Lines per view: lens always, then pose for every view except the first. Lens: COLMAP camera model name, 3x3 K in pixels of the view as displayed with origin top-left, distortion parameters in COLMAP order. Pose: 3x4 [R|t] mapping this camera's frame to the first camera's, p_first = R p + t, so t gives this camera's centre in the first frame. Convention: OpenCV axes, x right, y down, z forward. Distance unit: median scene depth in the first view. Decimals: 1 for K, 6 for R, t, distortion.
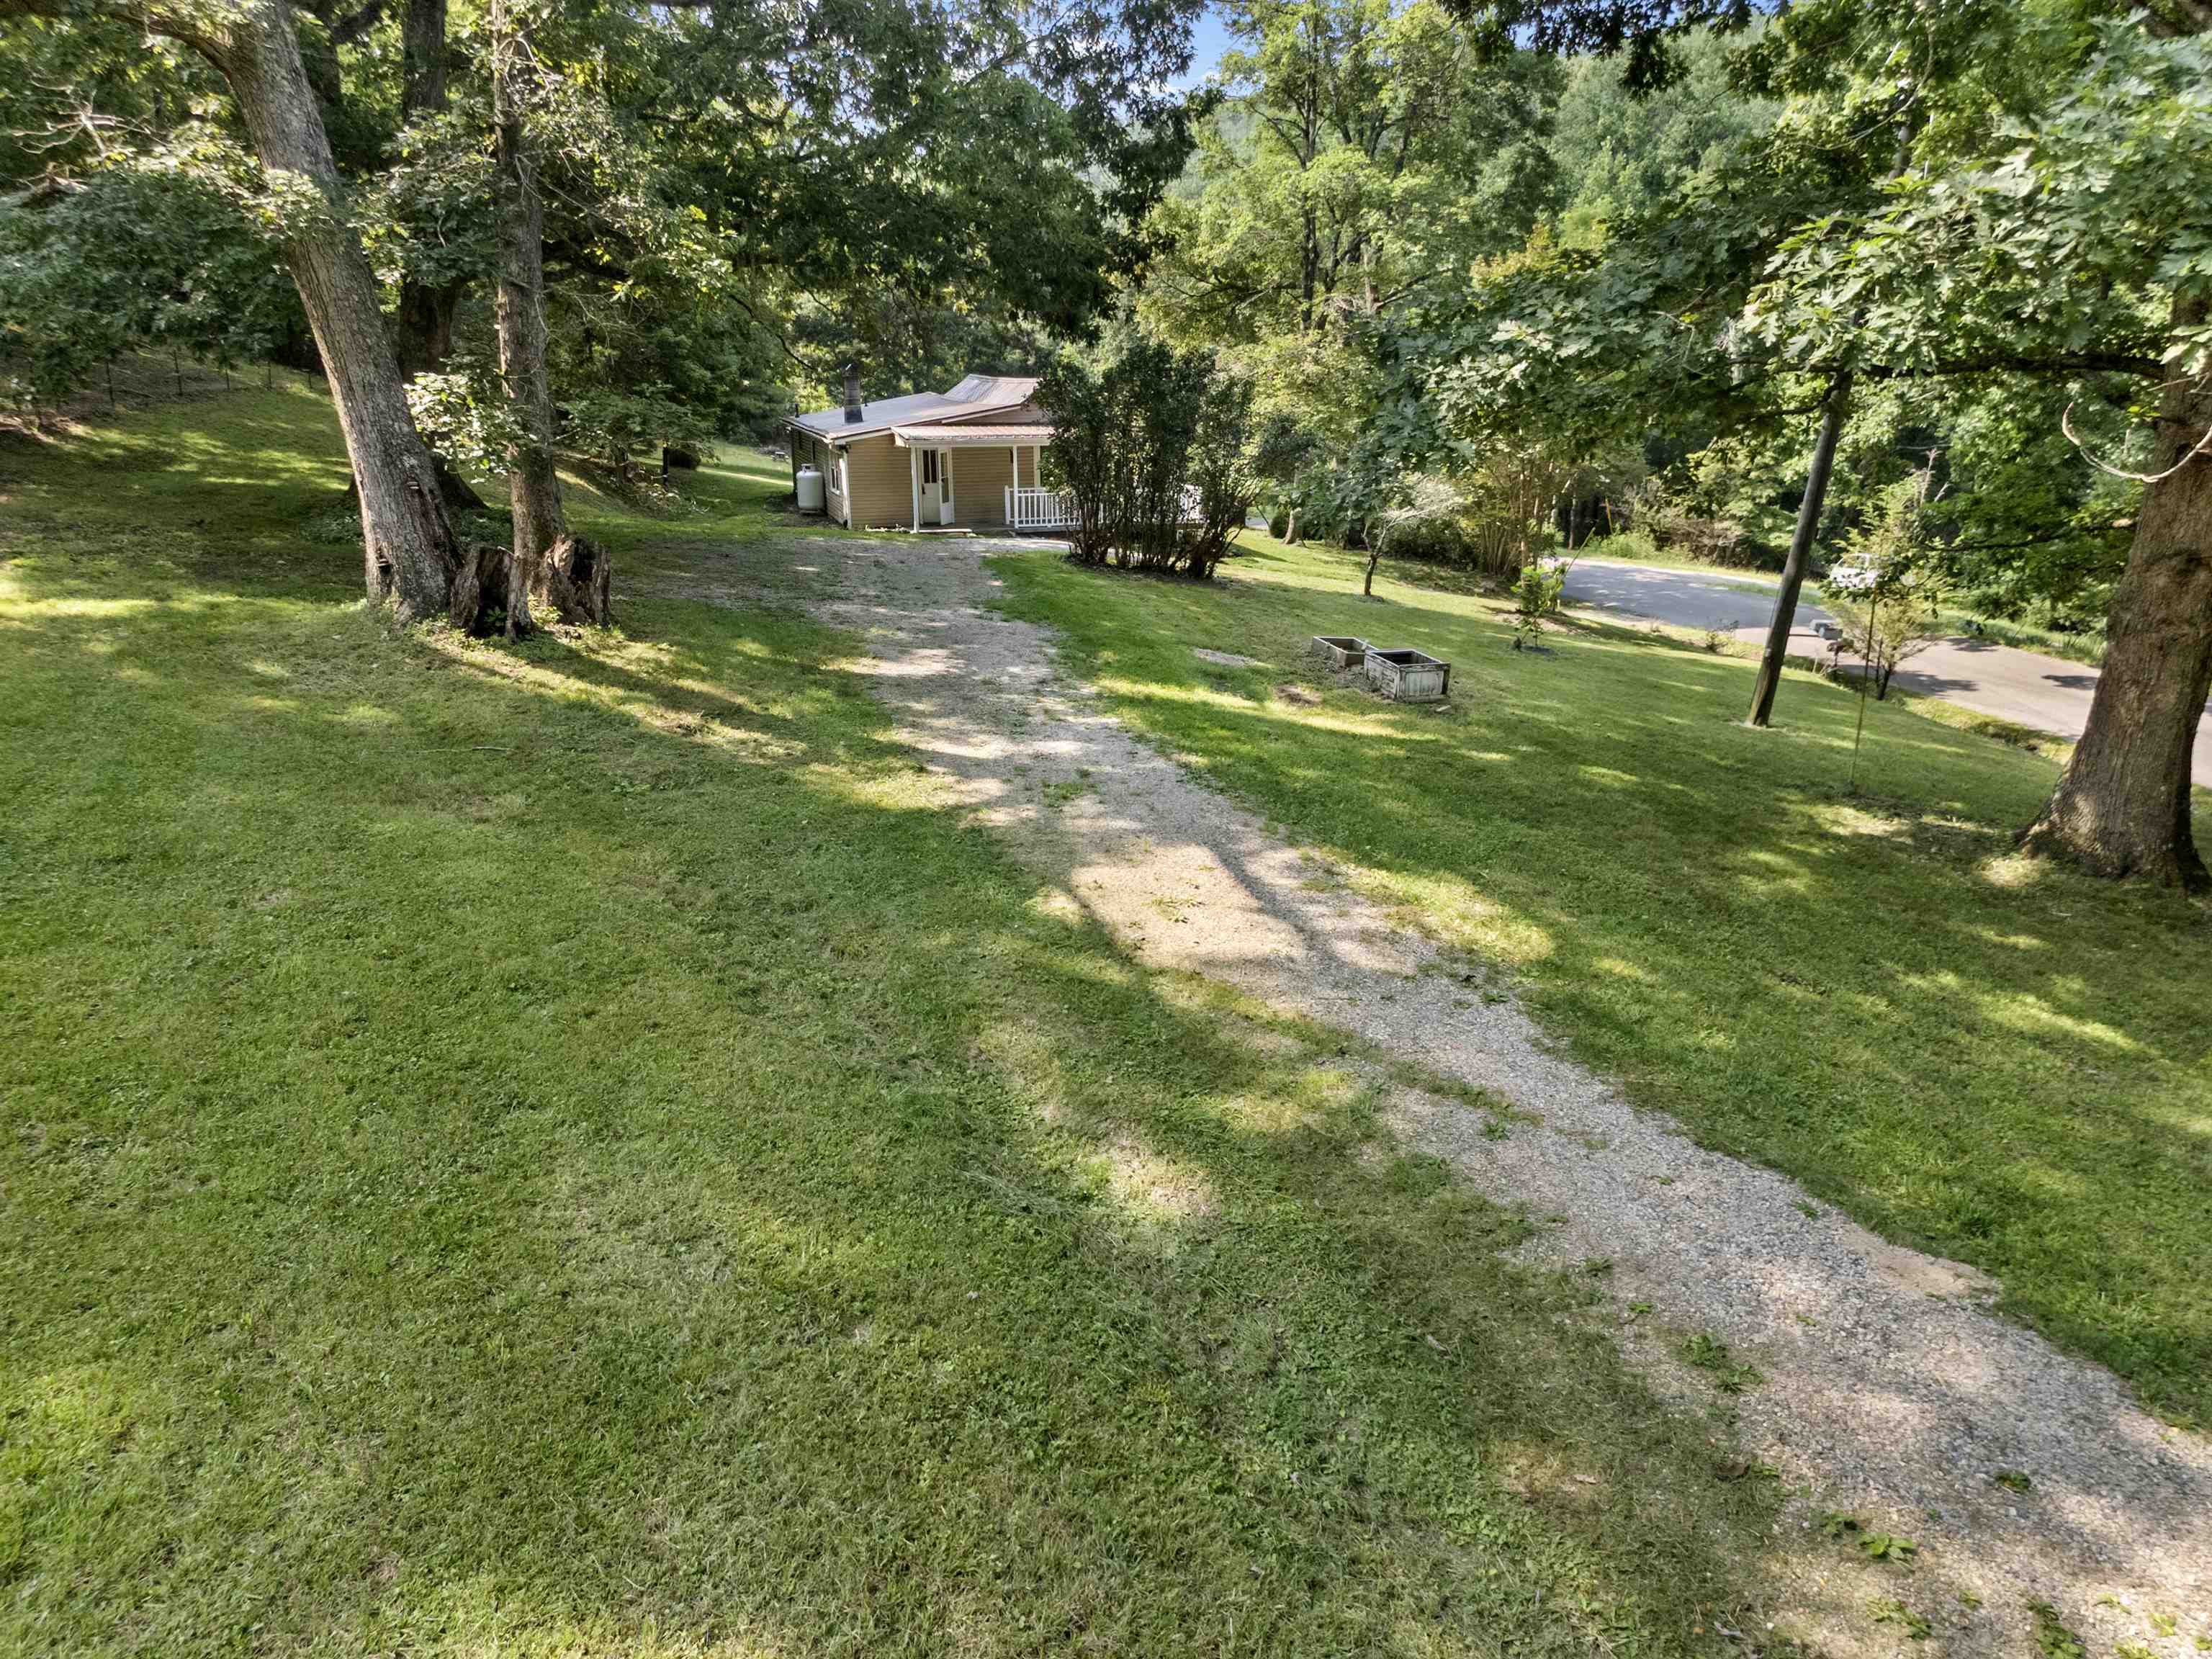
lens RADIAL K [[1417.3, 0, 1036.5], [0, 1417.3, 807.0], [0, 0, 1]] dist [0.000856, -0.020942]
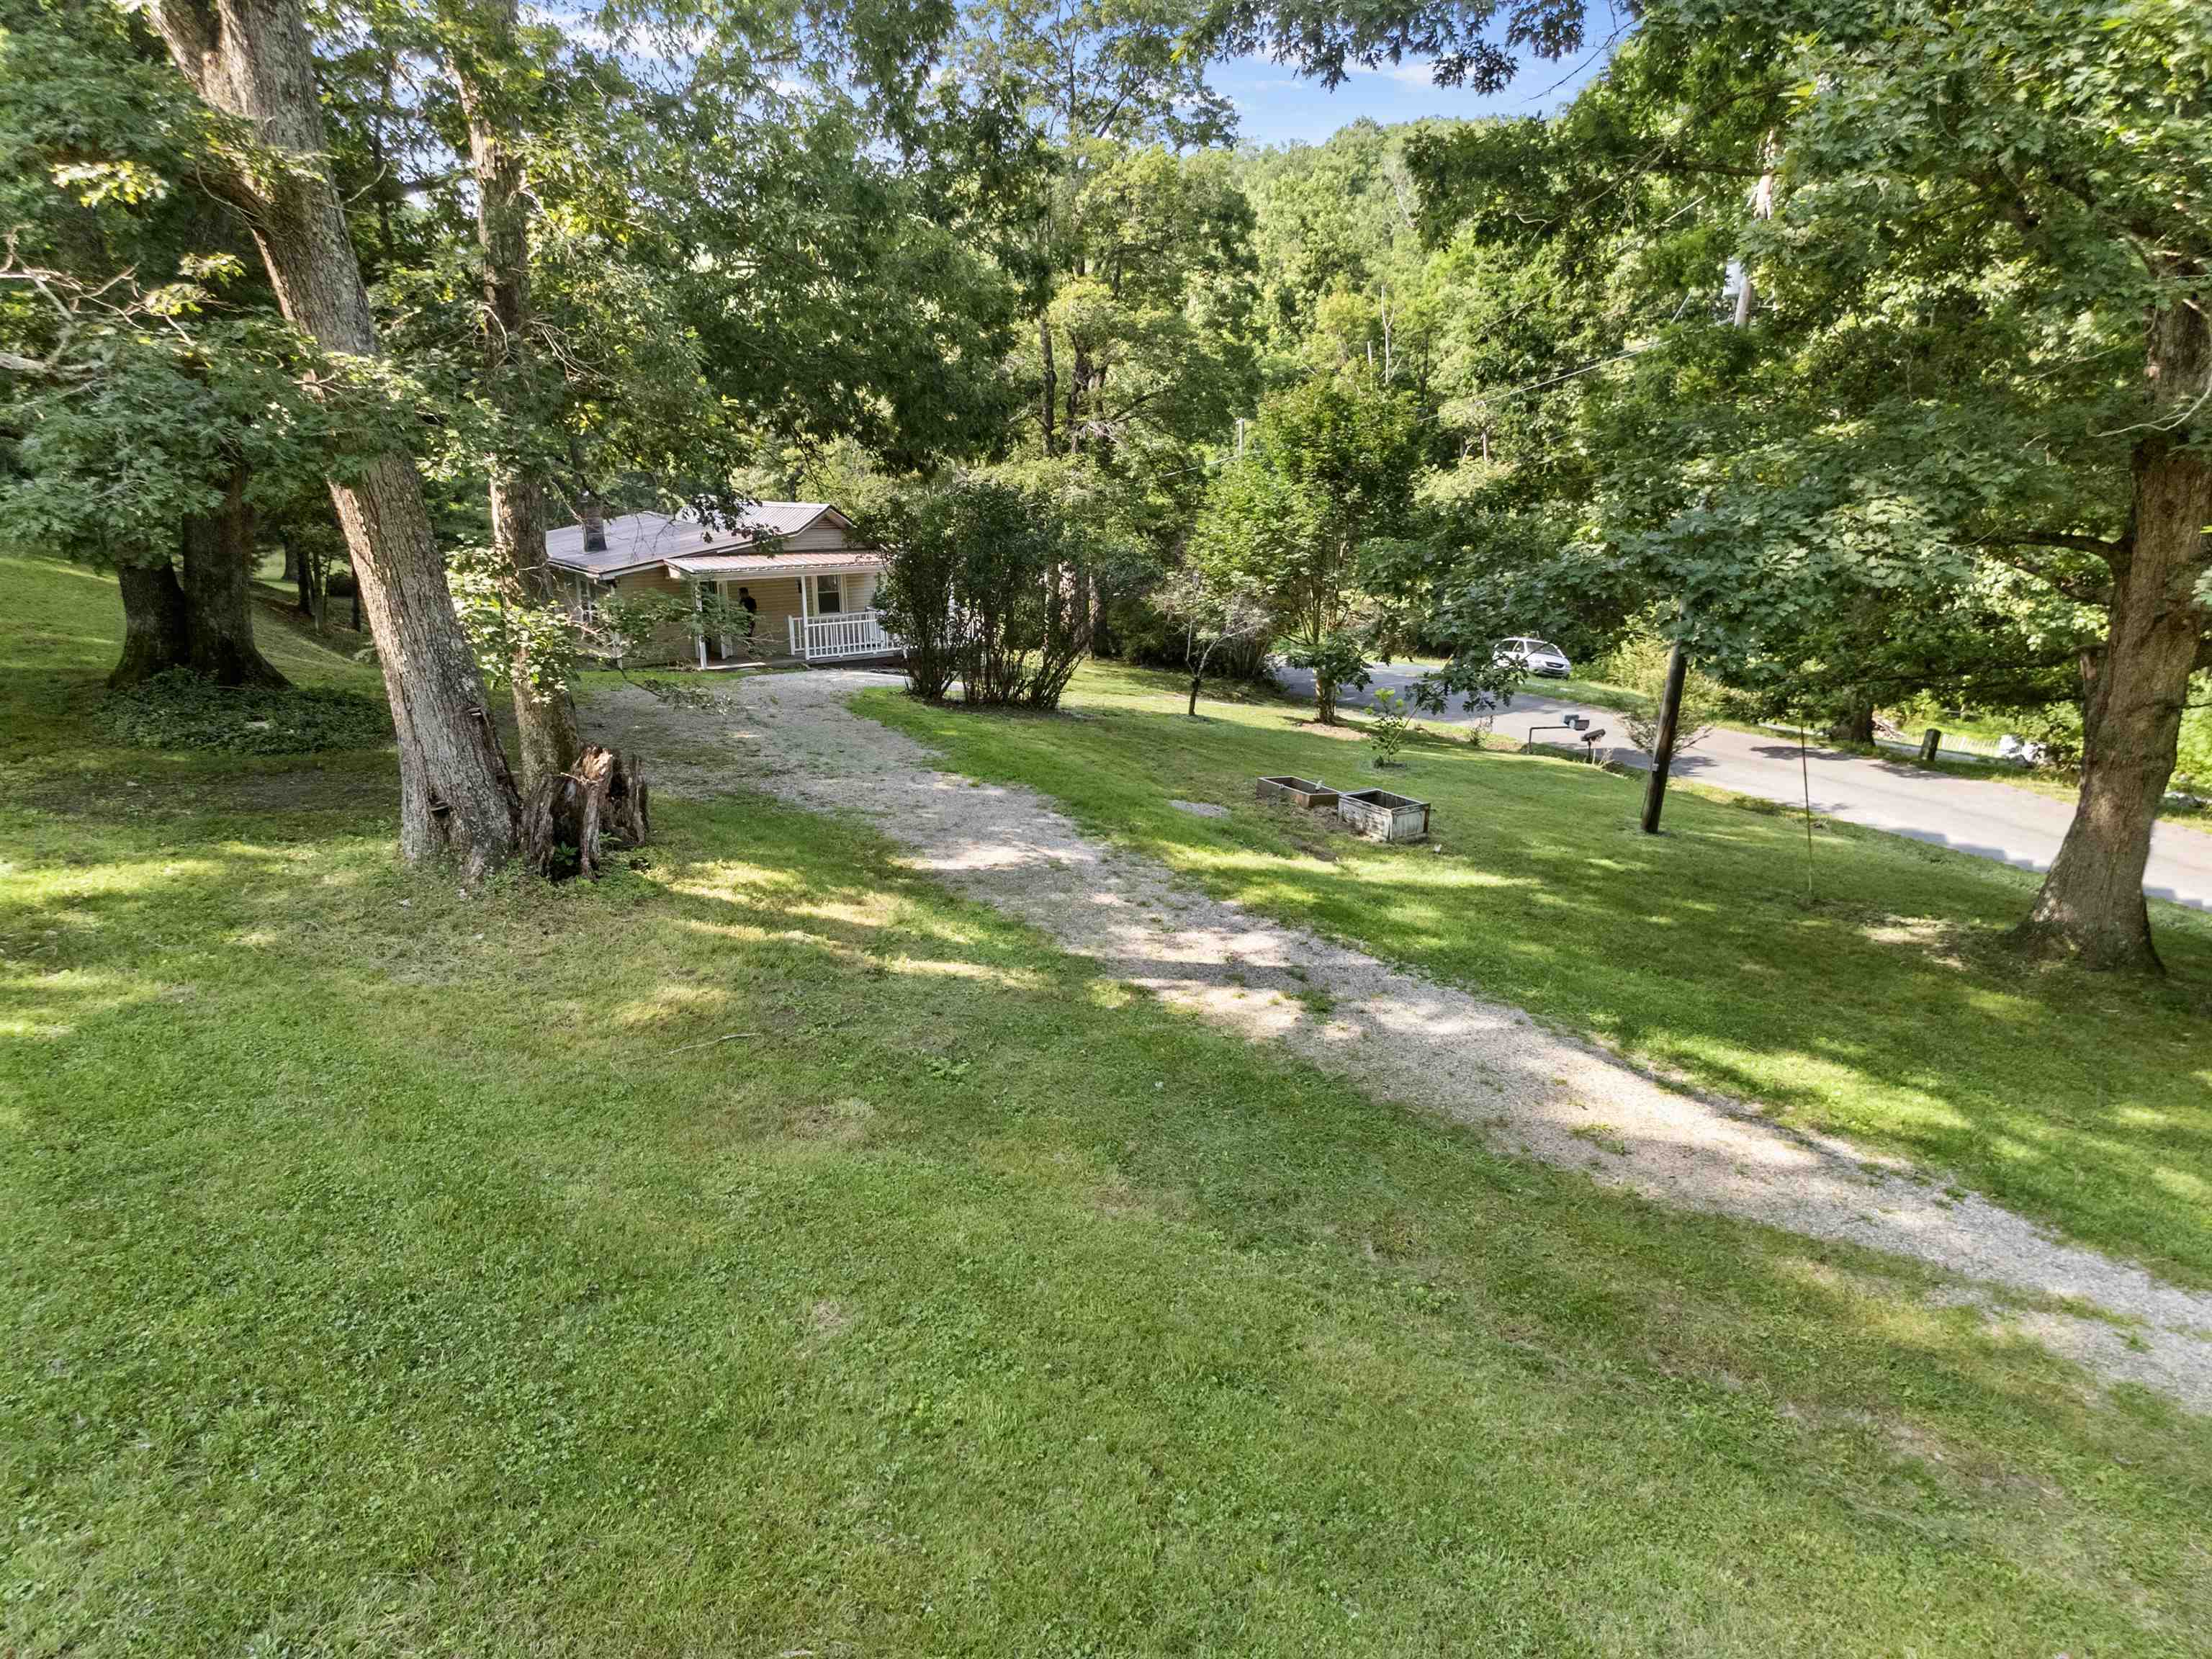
lens RADIAL K [[1417.3, 0, 1113.8], [0, 1417.3, 825.5], [0, 0, 1]] dist [0.000856, -0.020942]
pose [[0.953967, -0.078971, 0.289328, -0.131029], [0.093597, 0.994921, -0.037047, -0.037153], [-0.284933, 0.062421, 0.956513, 0.034012]]
